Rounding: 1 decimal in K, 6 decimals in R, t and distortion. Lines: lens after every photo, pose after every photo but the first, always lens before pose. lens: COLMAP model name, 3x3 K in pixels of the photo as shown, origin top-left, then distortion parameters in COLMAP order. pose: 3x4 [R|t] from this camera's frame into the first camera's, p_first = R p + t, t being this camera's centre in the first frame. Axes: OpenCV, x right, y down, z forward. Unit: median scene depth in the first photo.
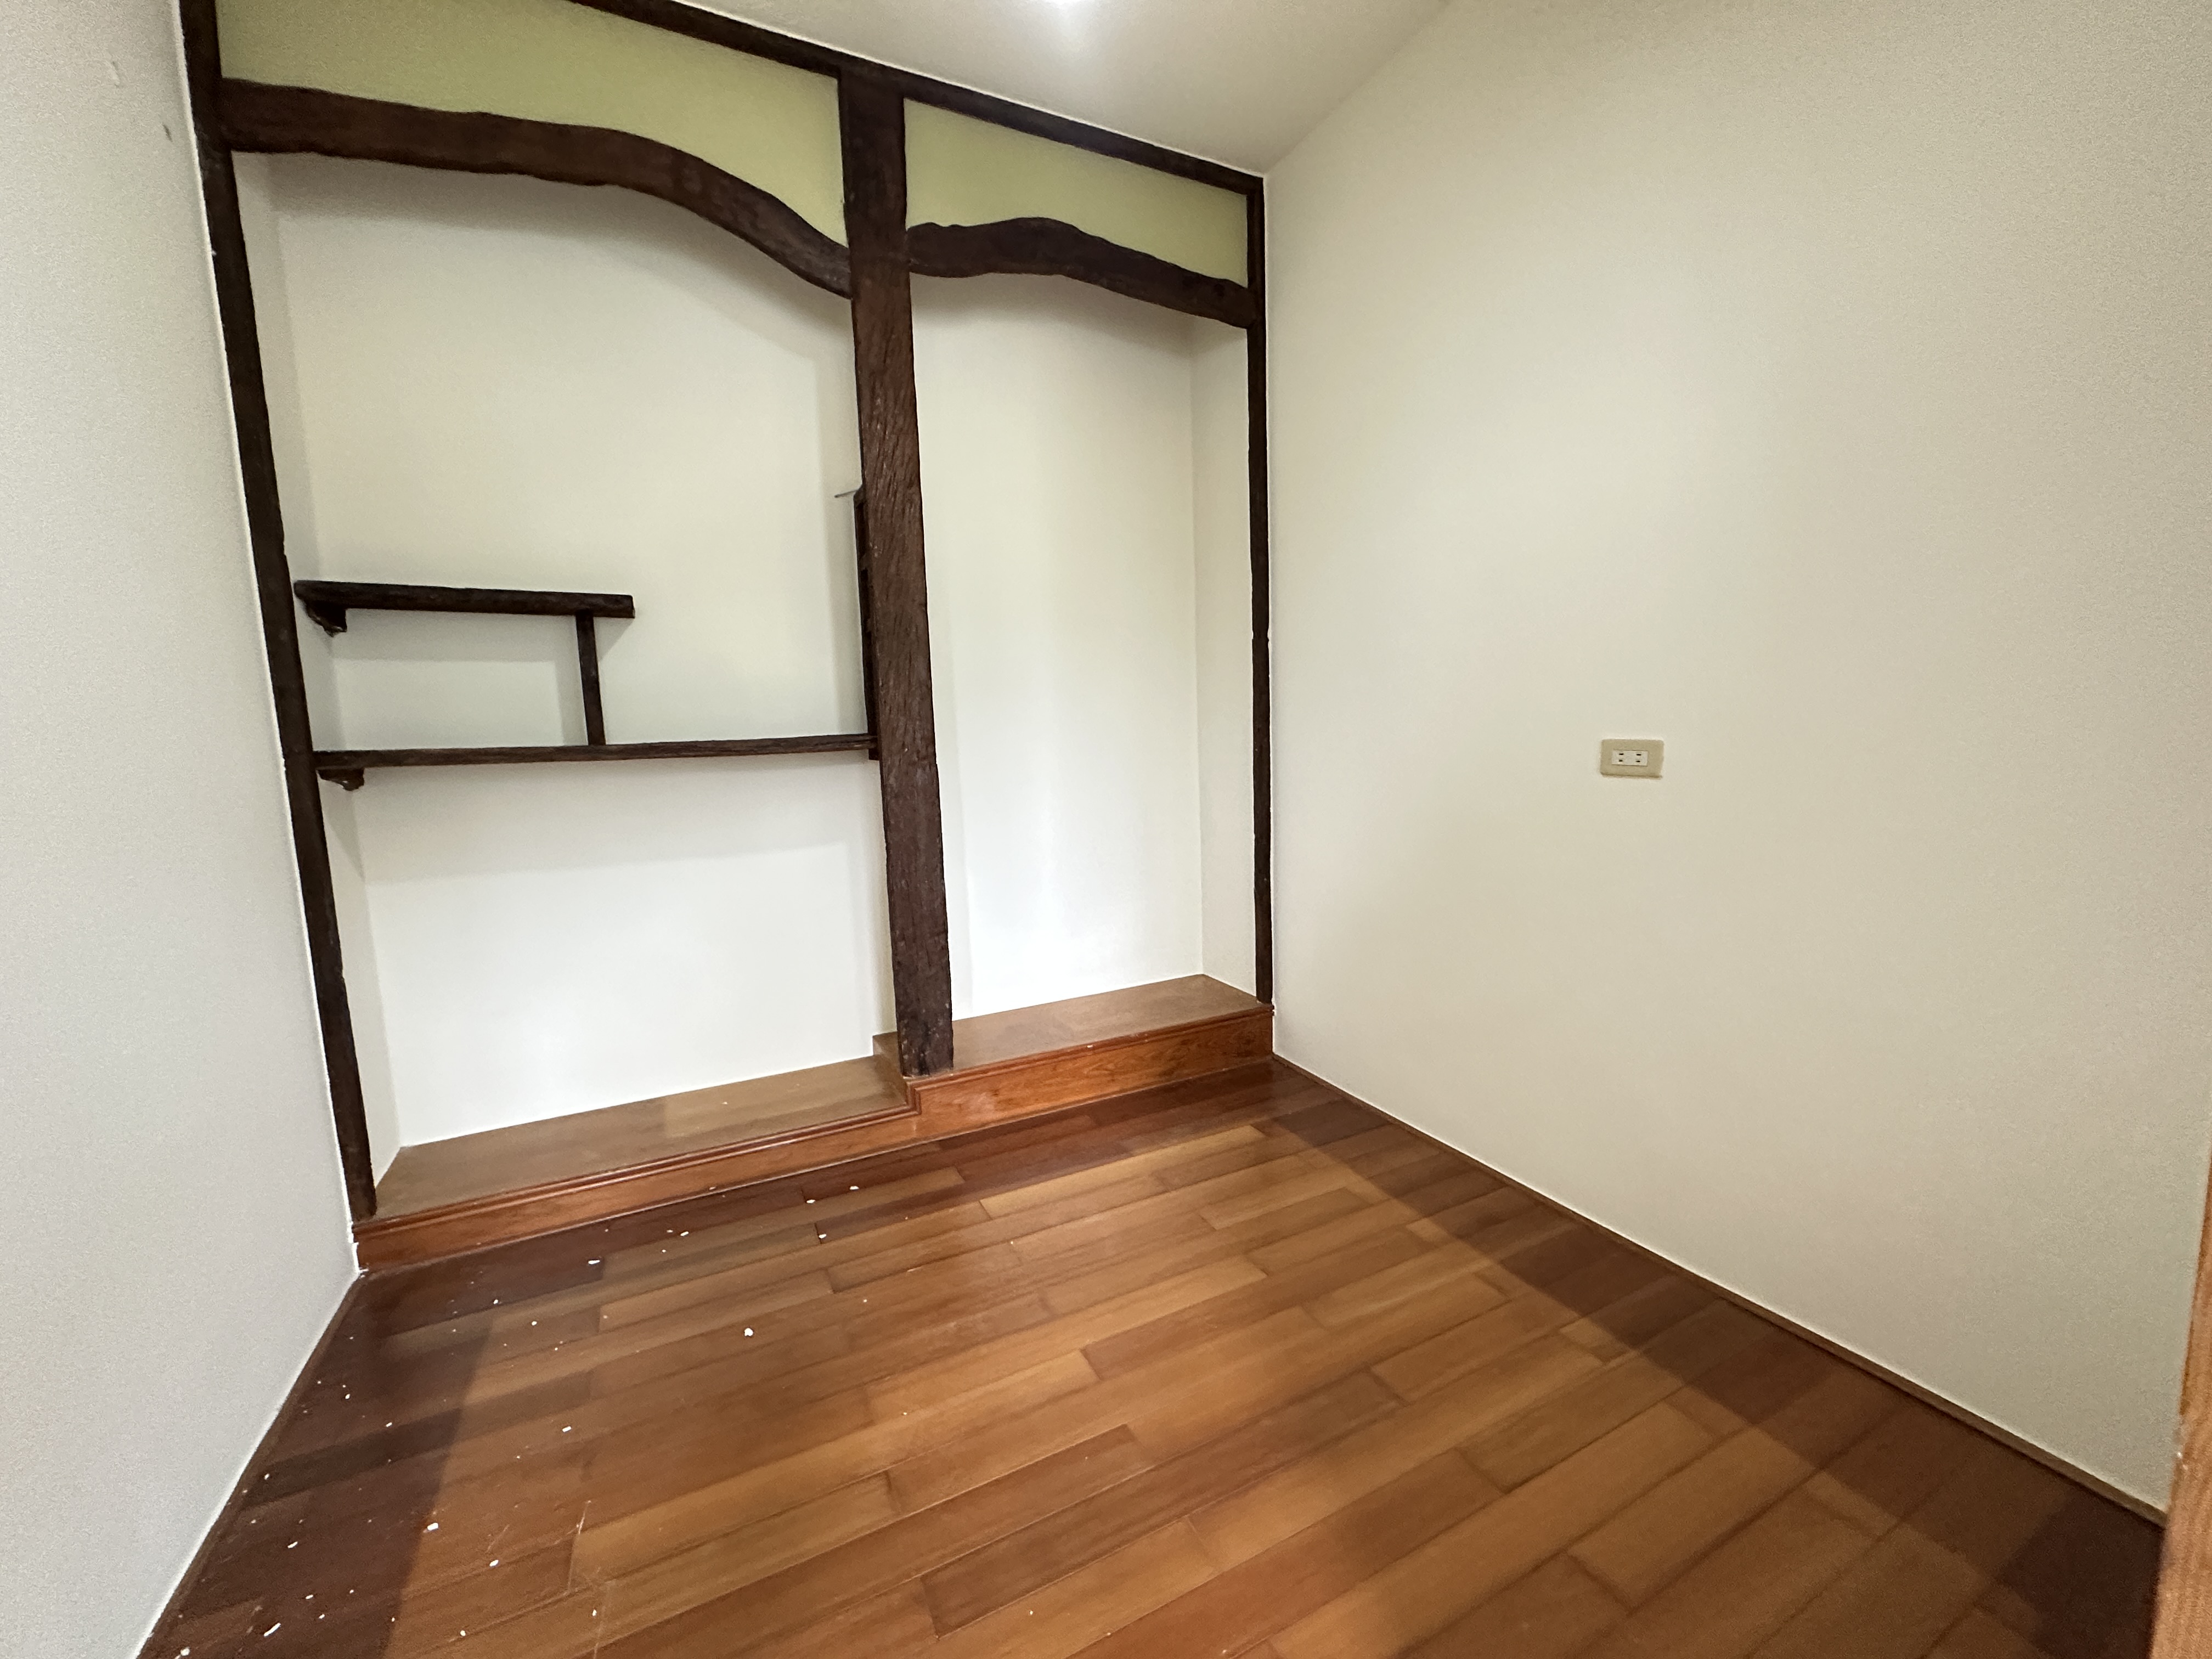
lens RADIAL K [[873.6, 0, 1101.8], [0, 873.6, 829.0], [0, 0, 1]] dist [-0.002463, -0.000029]
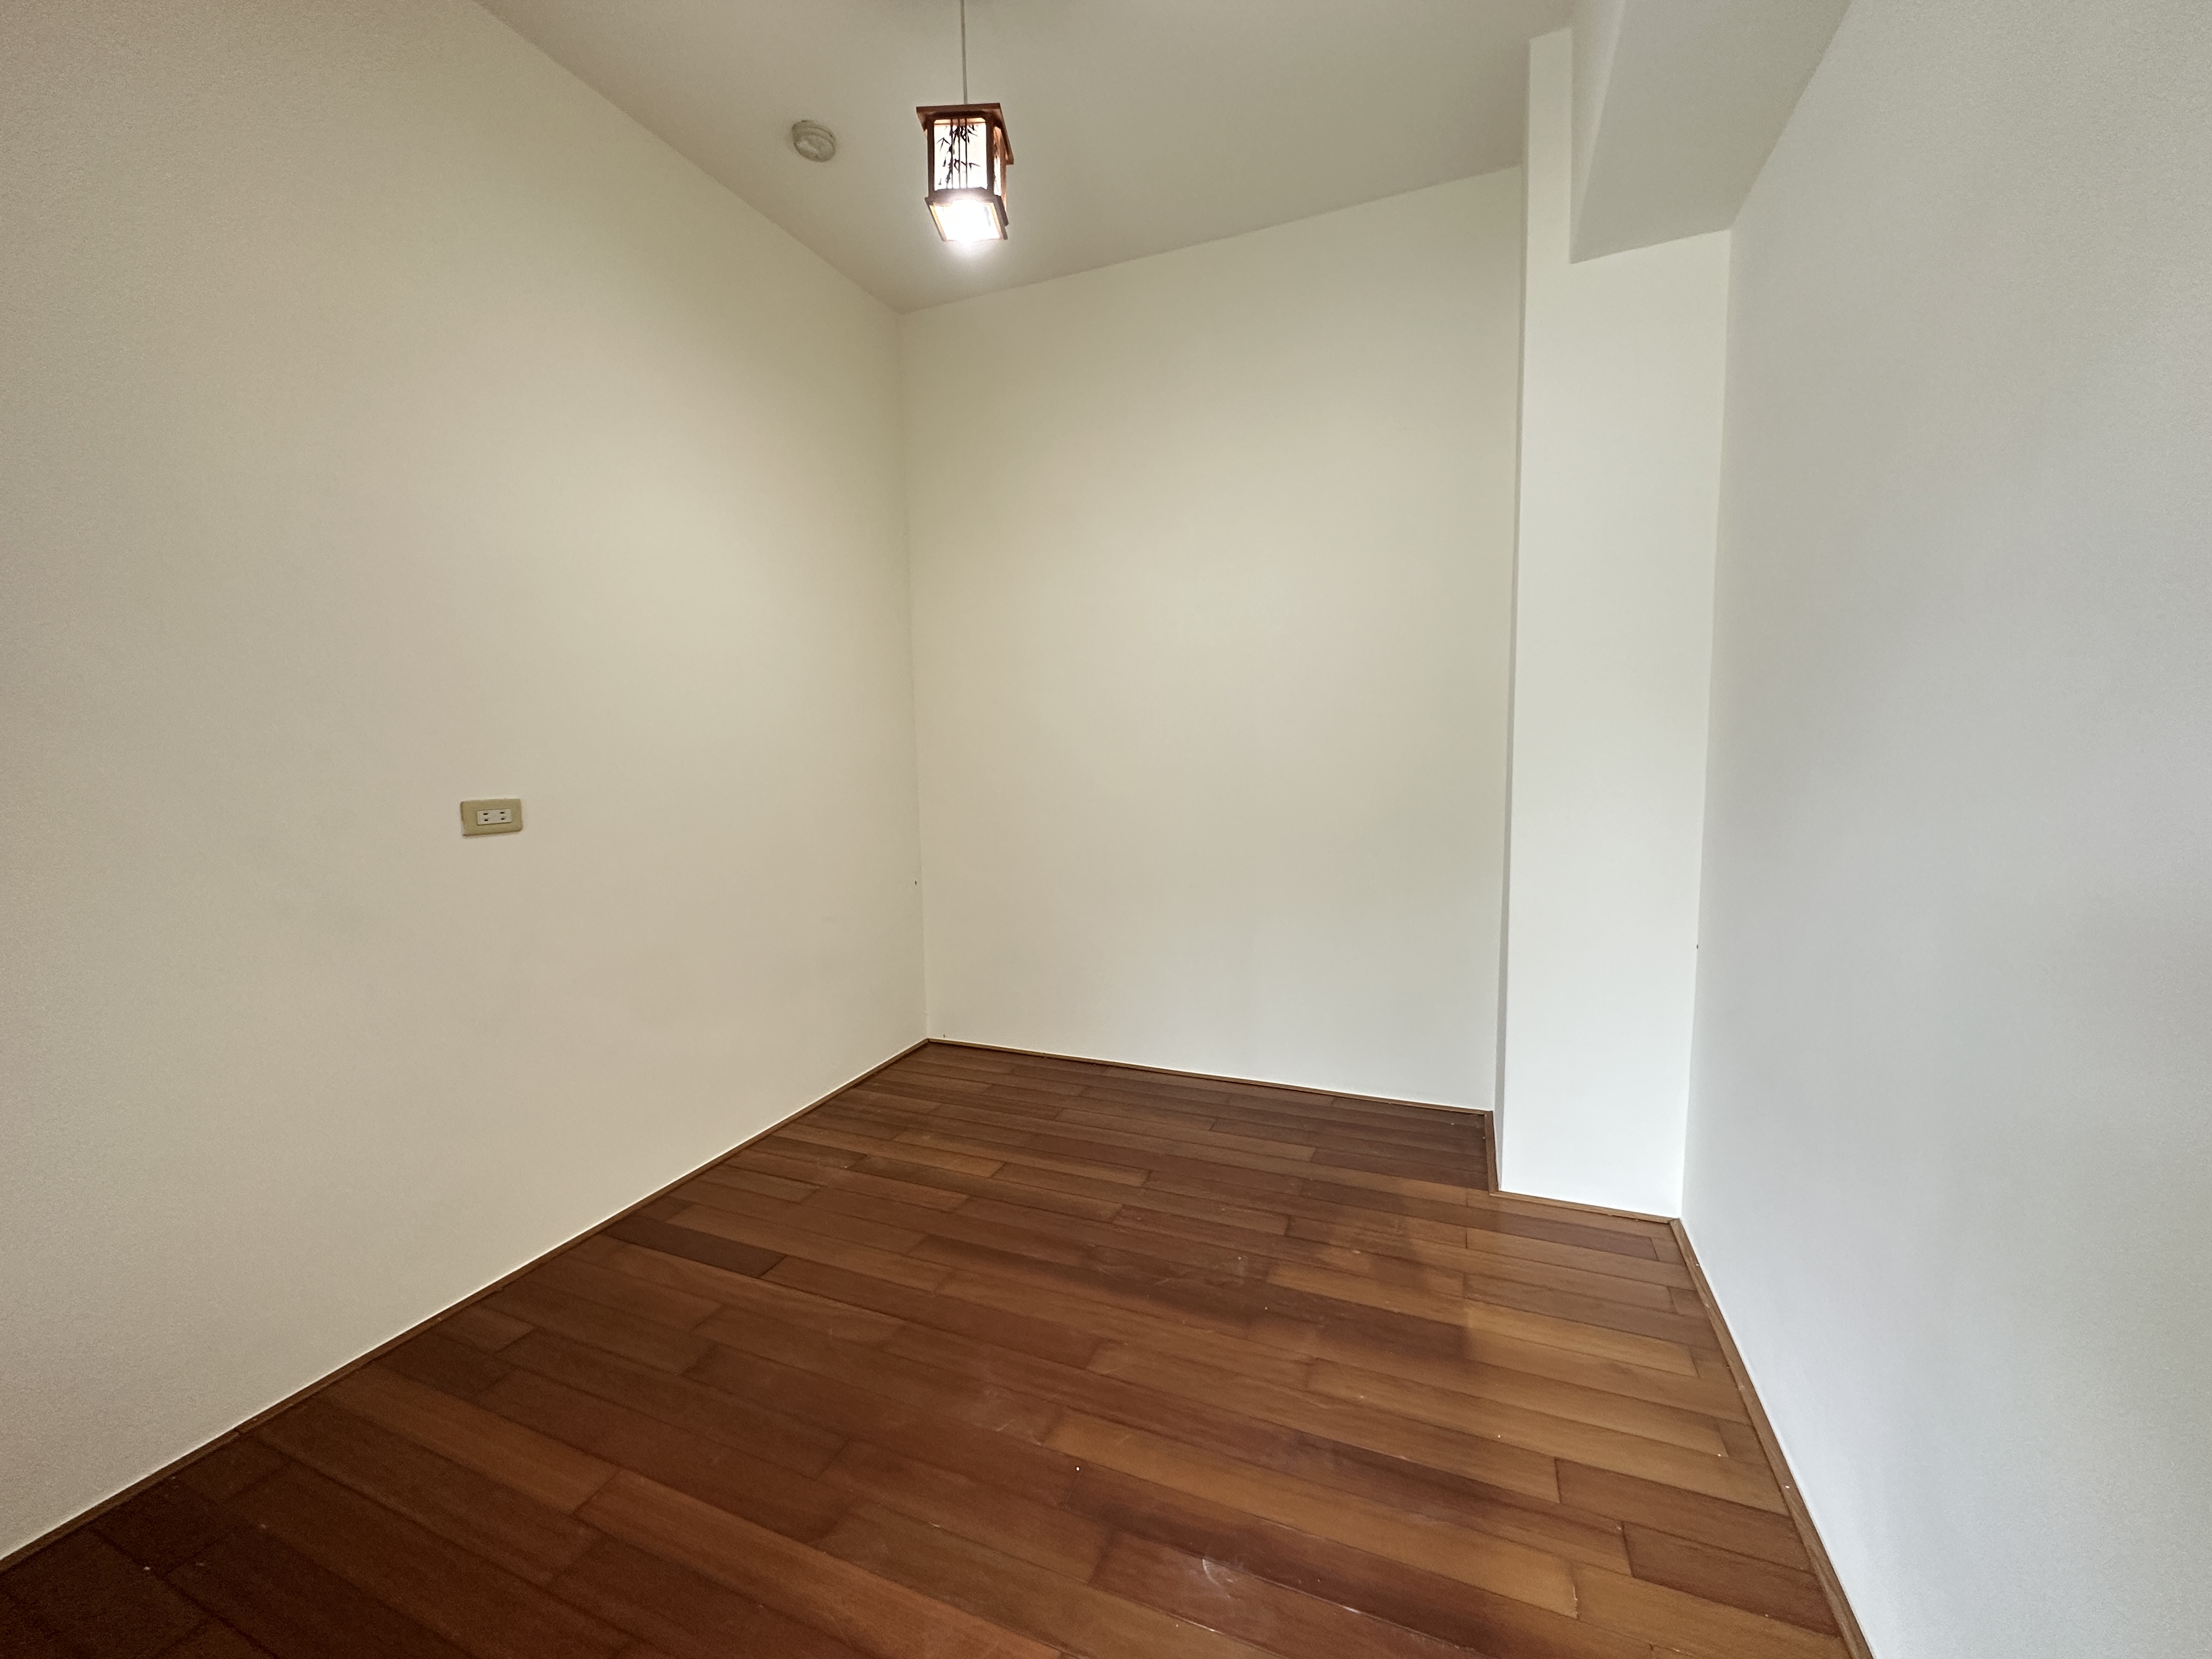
lens RADIAL K [[873.6, 0, 1101.8], [0, 873.6, 829.0], [0, 0, 1]] dist [-0.002463, -0.000029]
pose [[-0.656334, -0.032556, 0.753768, -0.630406], [0.135214, 0.977818, 0.159968, -0.124123], [-0.742255, 0.206913, -0.637373, 1.025683]]
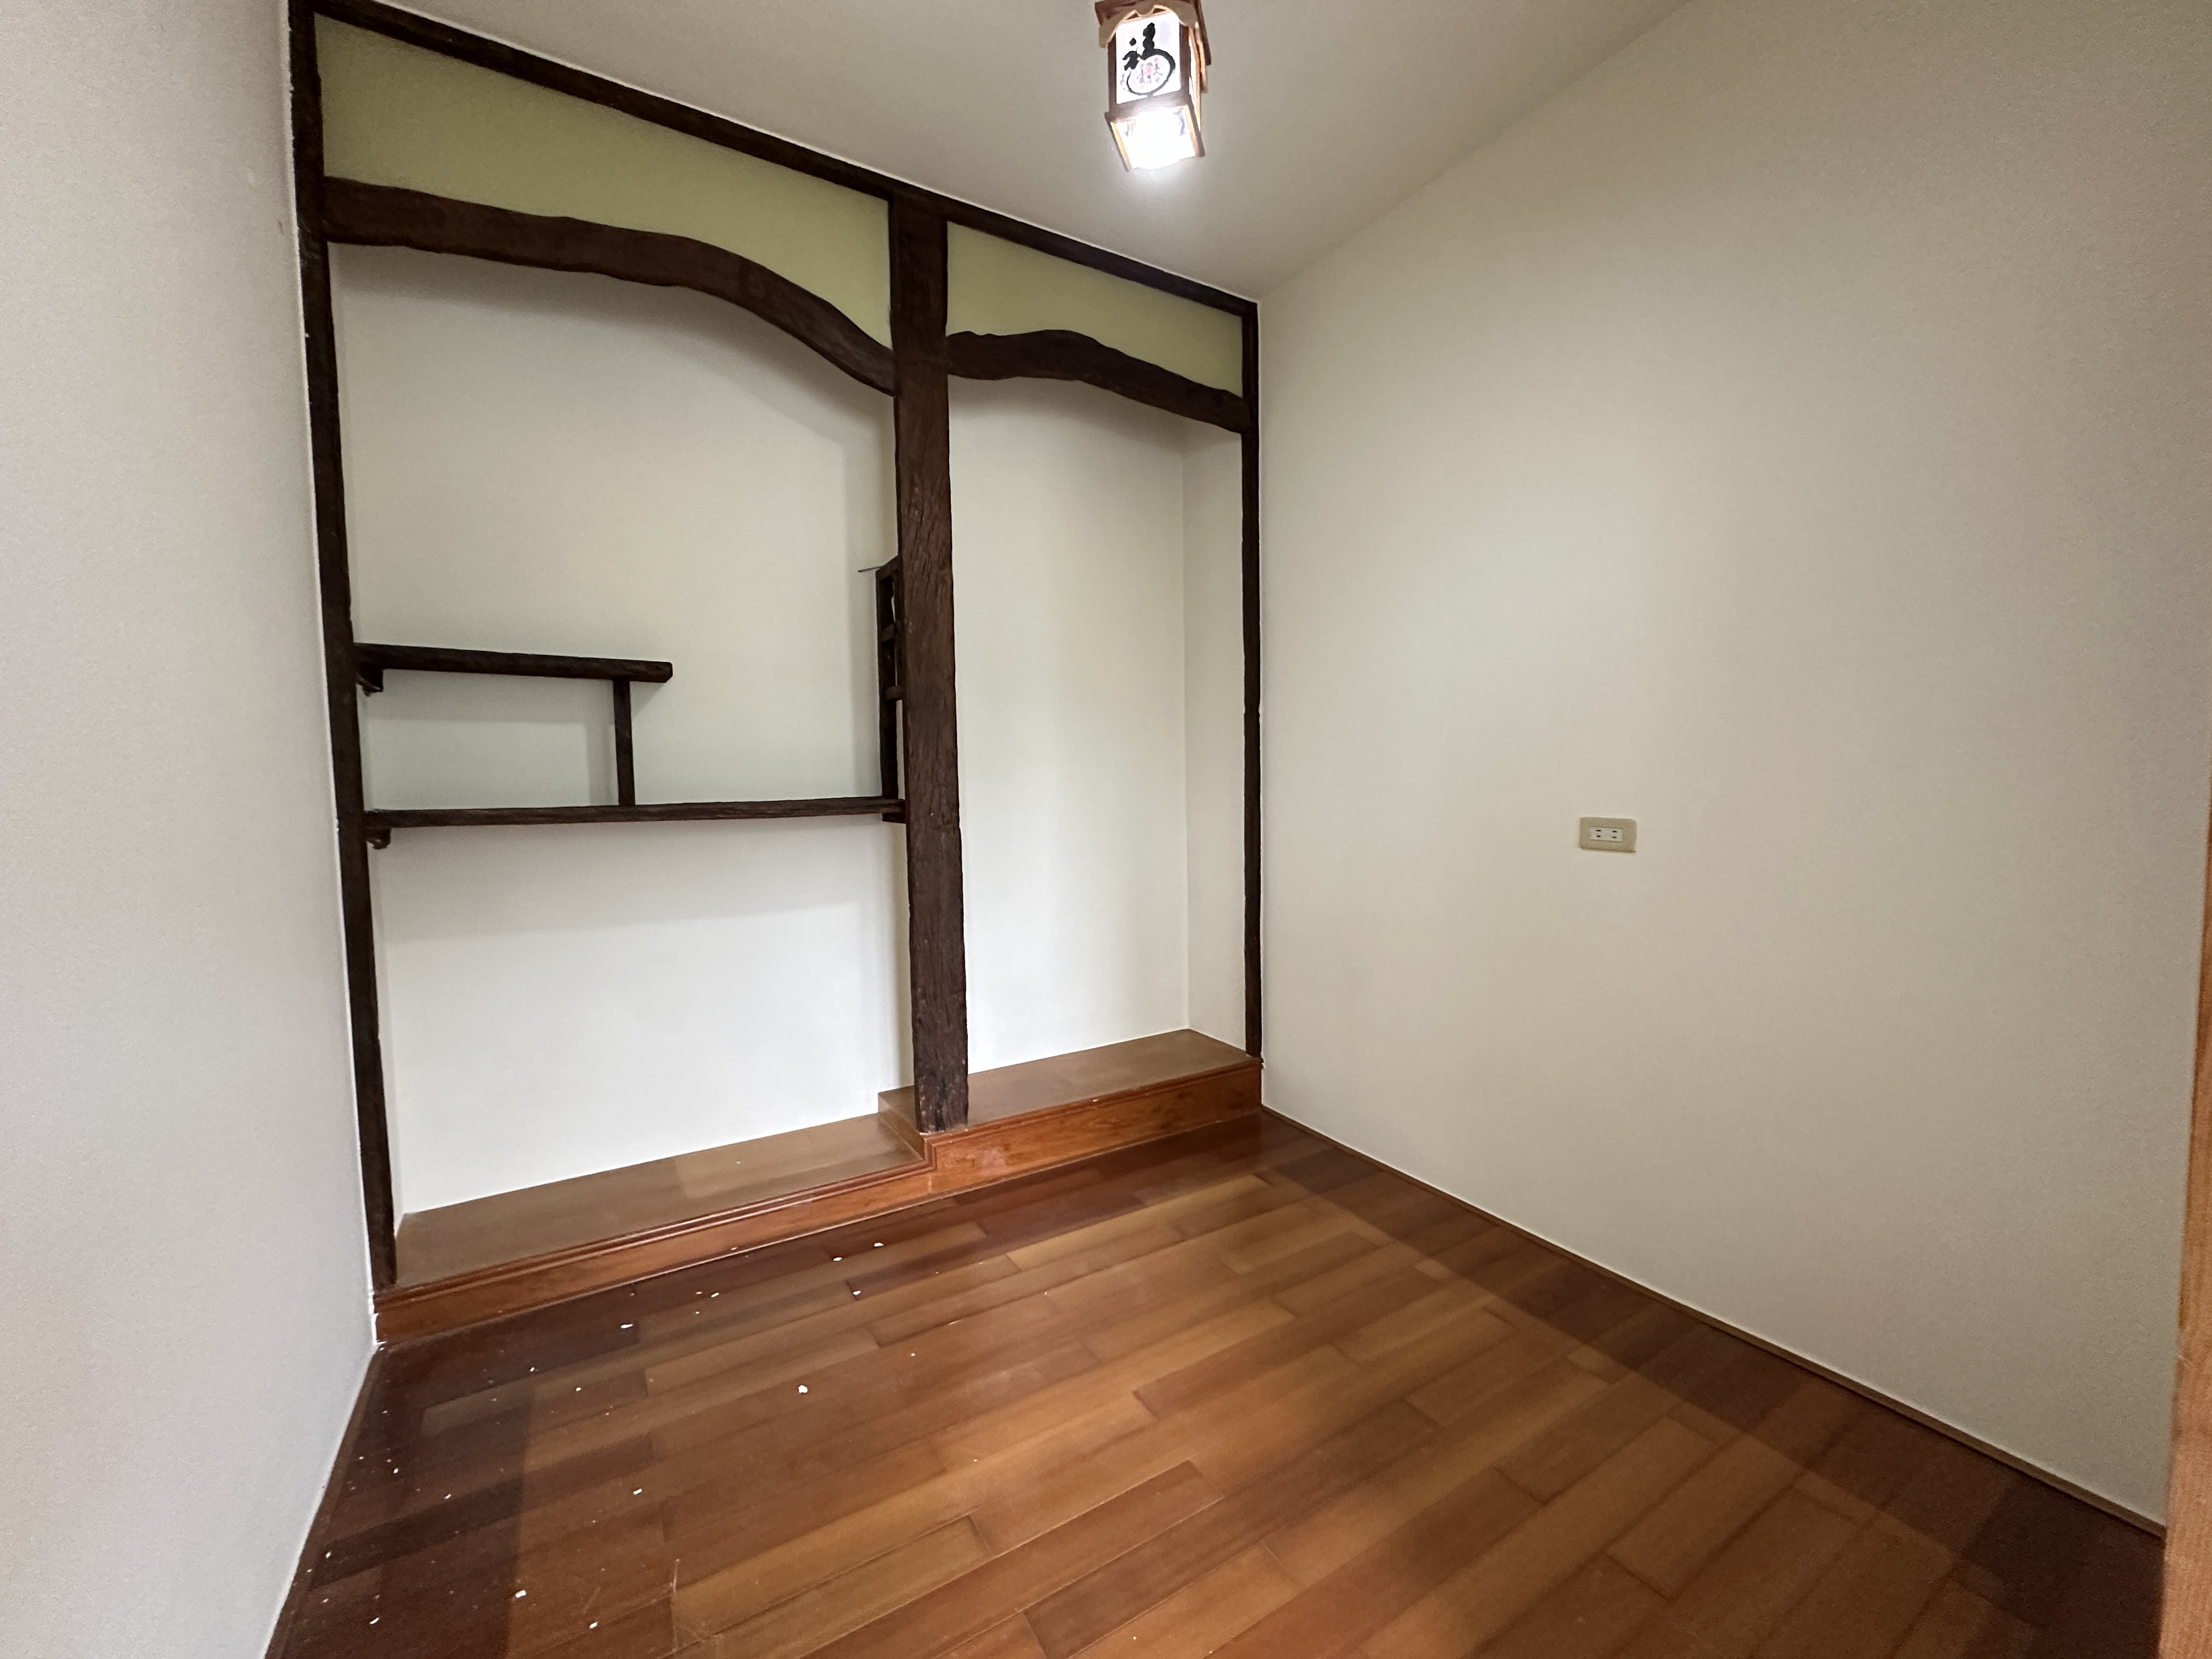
lens RADIAL K [[873.6, 0, 1101.8], [0, 873.6, 829.0], [0, 0, 1]] dist [-0.002463, -0.000029]
pose [[0.996666, 0.012244, 0.080666, -0.125591], [-0.007441, 0.998196, -0.059571, -0.014678], [-0.081250, 0.058772, 0.994959, -0.066802]]
